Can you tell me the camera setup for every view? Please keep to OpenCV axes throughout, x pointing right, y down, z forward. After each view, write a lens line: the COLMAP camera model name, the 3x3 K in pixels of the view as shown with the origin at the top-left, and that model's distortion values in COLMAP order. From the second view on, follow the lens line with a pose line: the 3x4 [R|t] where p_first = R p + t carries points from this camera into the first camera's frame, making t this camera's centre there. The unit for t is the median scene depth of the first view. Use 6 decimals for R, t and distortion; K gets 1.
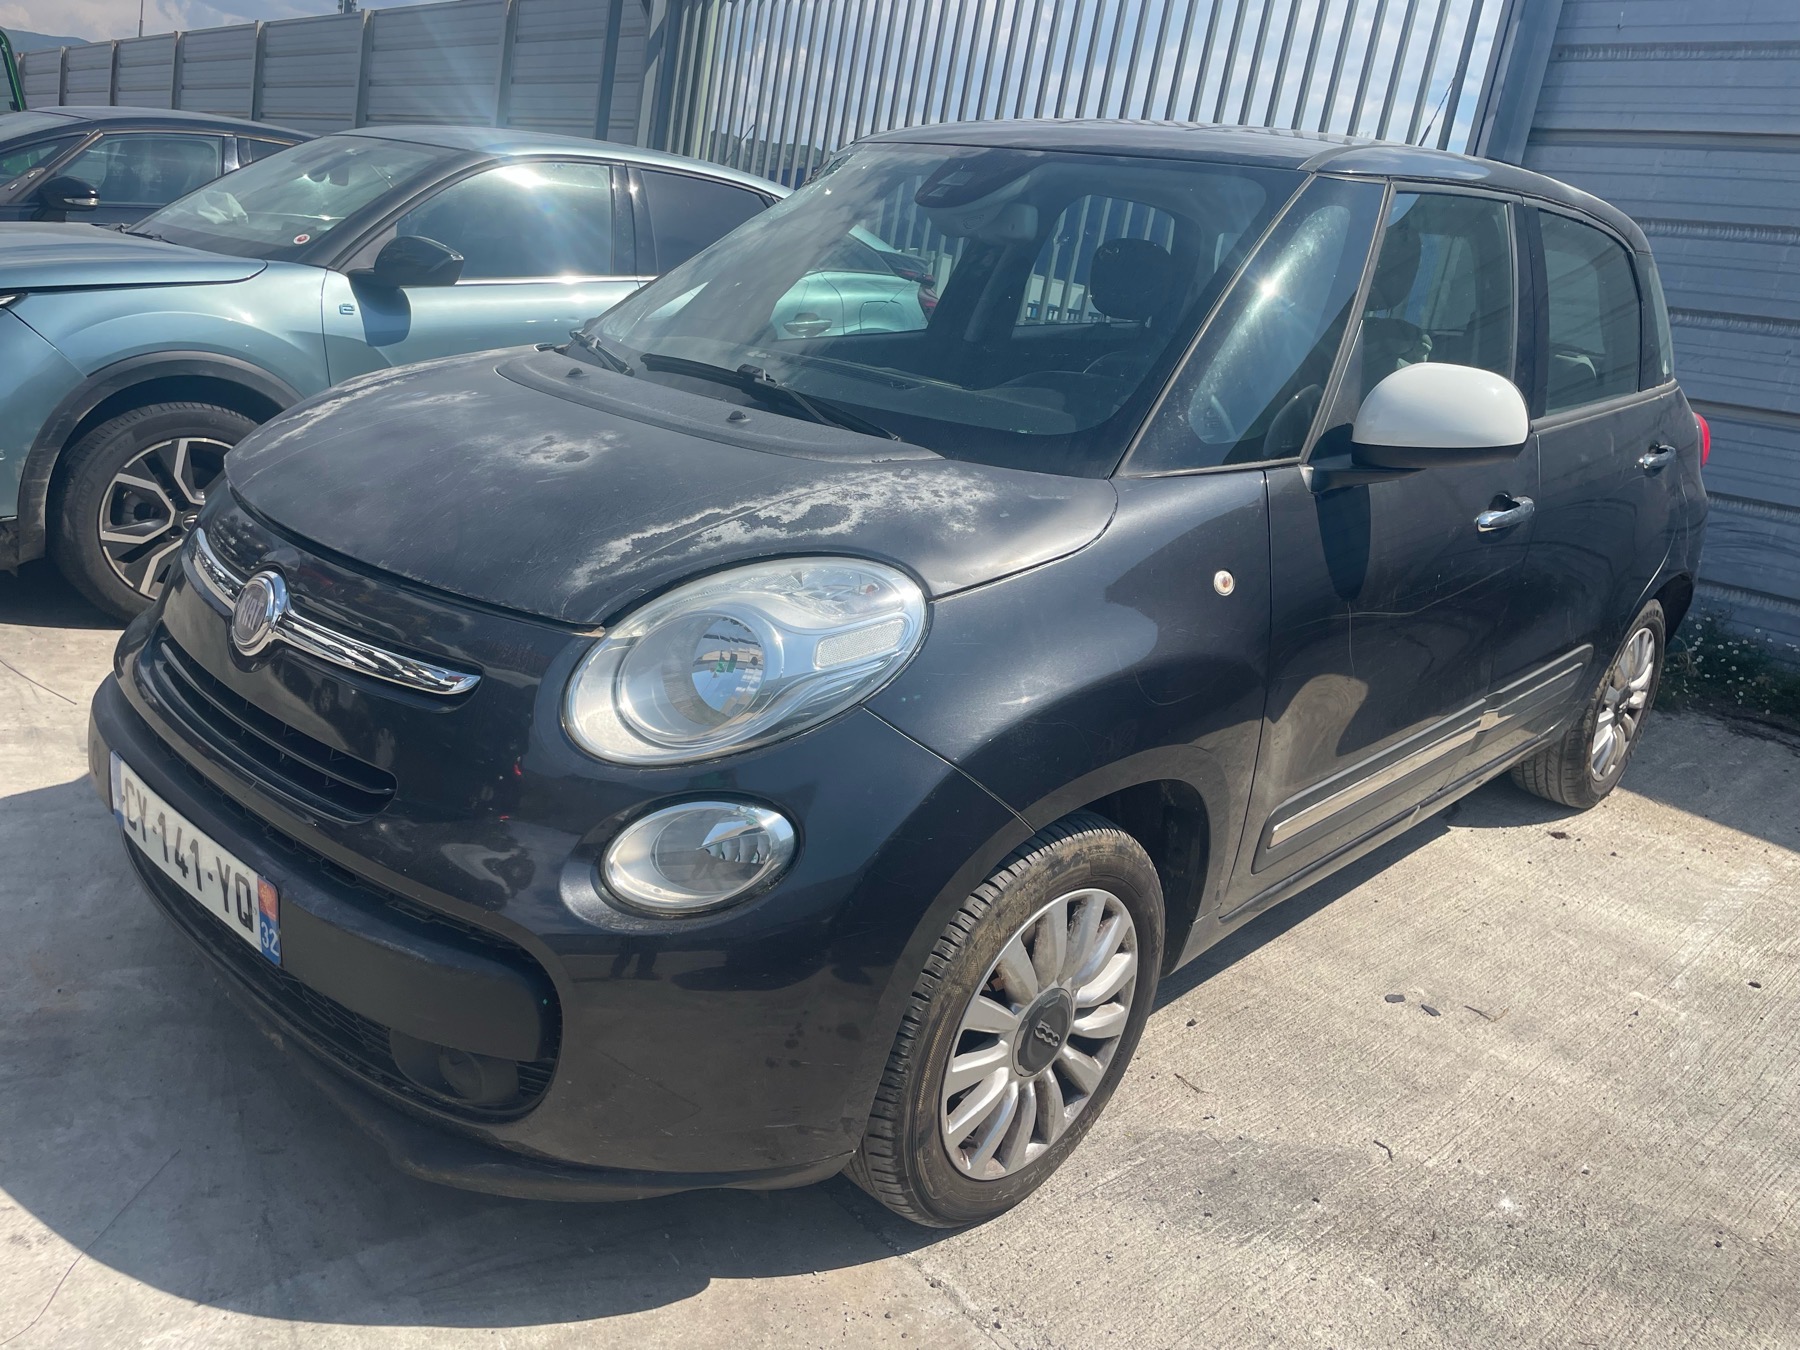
lens RADIAL K [[1366.9, 0, 900.7], [0, 1366.9, 668.9], [0, 0, 1]] dist [0.089246, -0.115916]
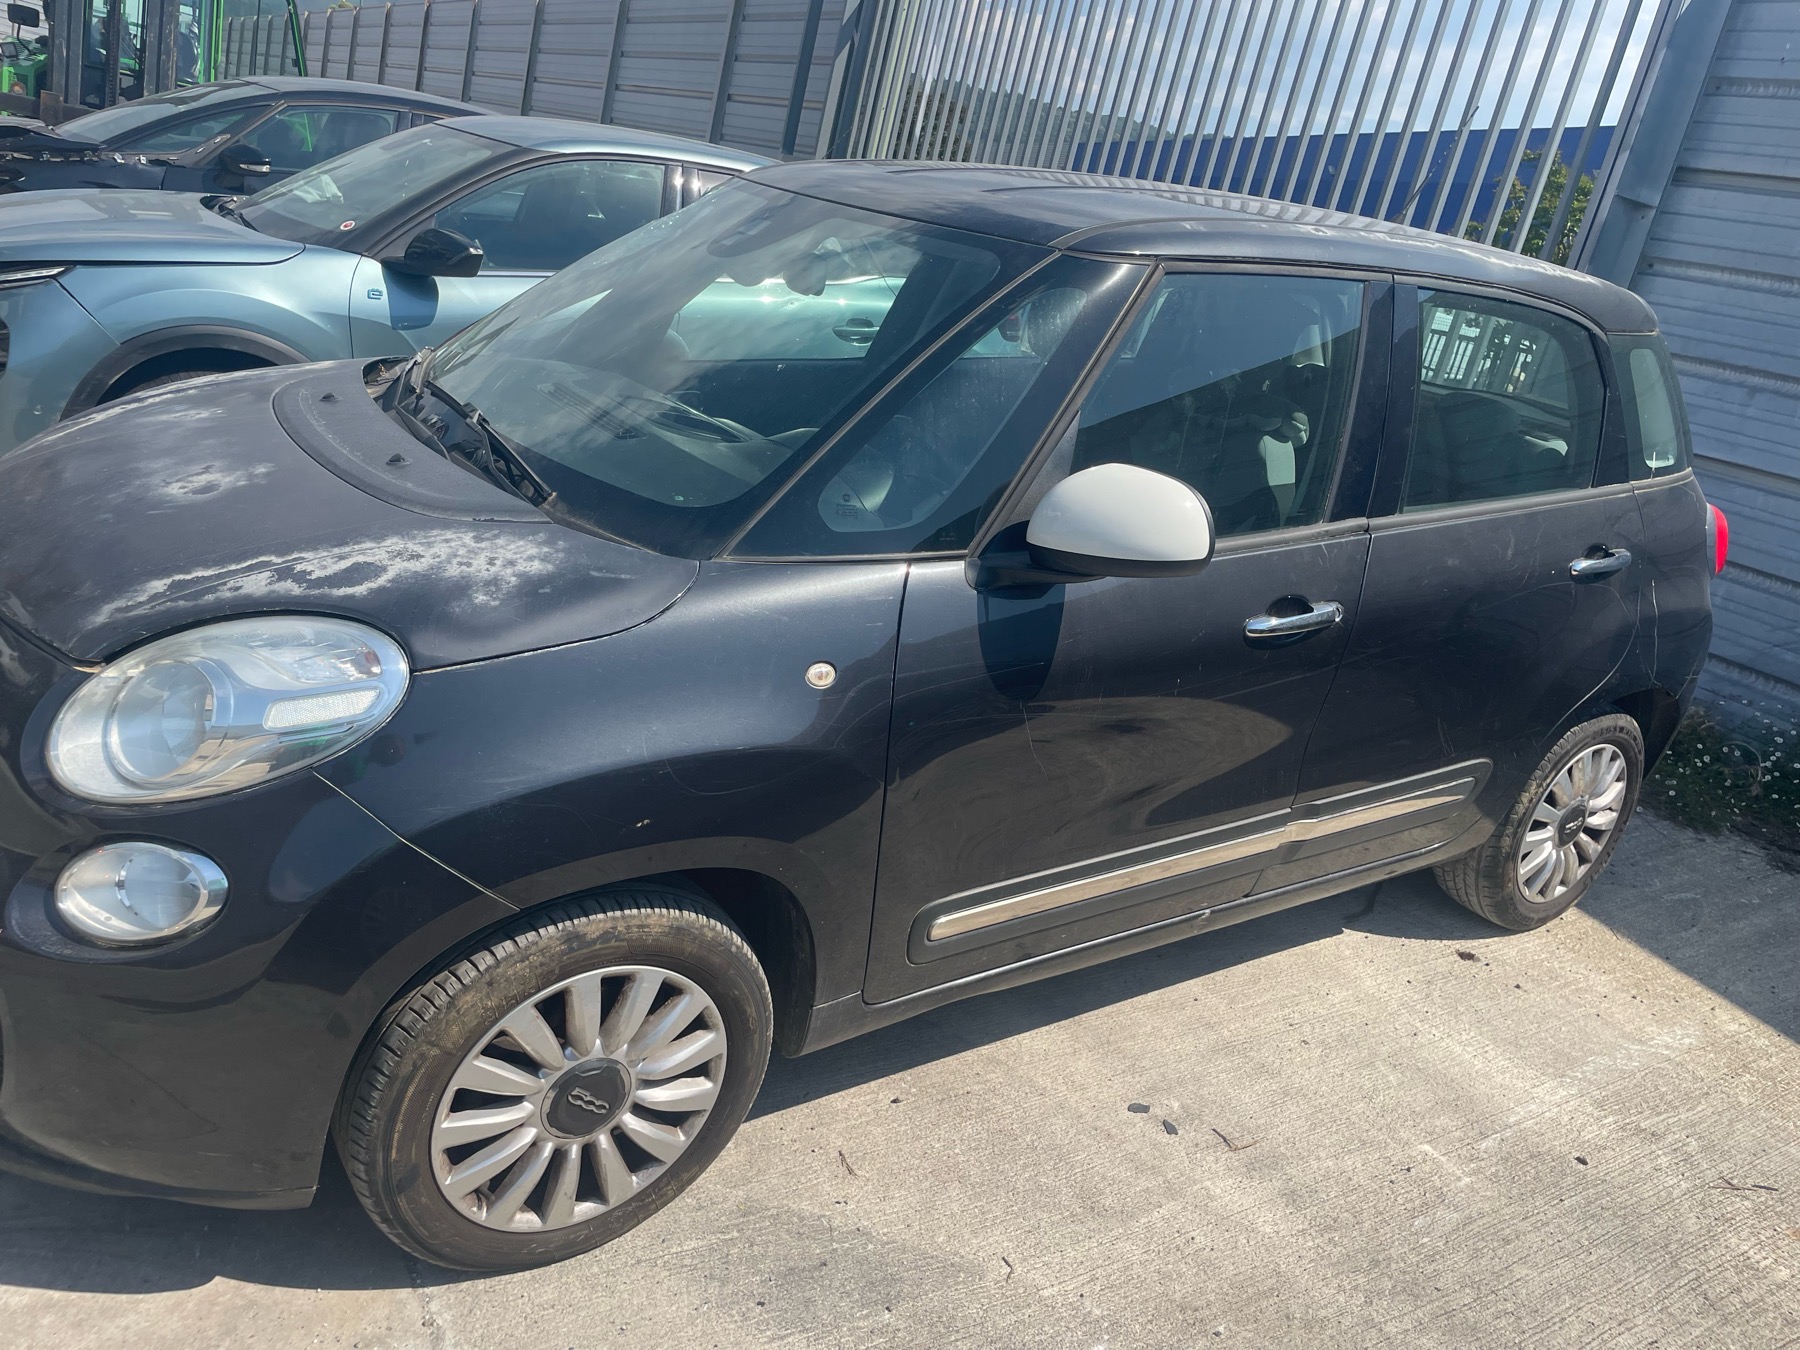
lens RADIAL K [[1367.1, 0, 904.7], [0, 1367.1, 667.7], [0, 0, 1]] dist [0.077774, -0.101908]
pose [[0.976104, 0.114924, -0.184428, 0.415458], [-0.111272, 0.993335, 0.030064, -0.091381], [0.186654, -0.008824, 0.982386, 0.045581]]
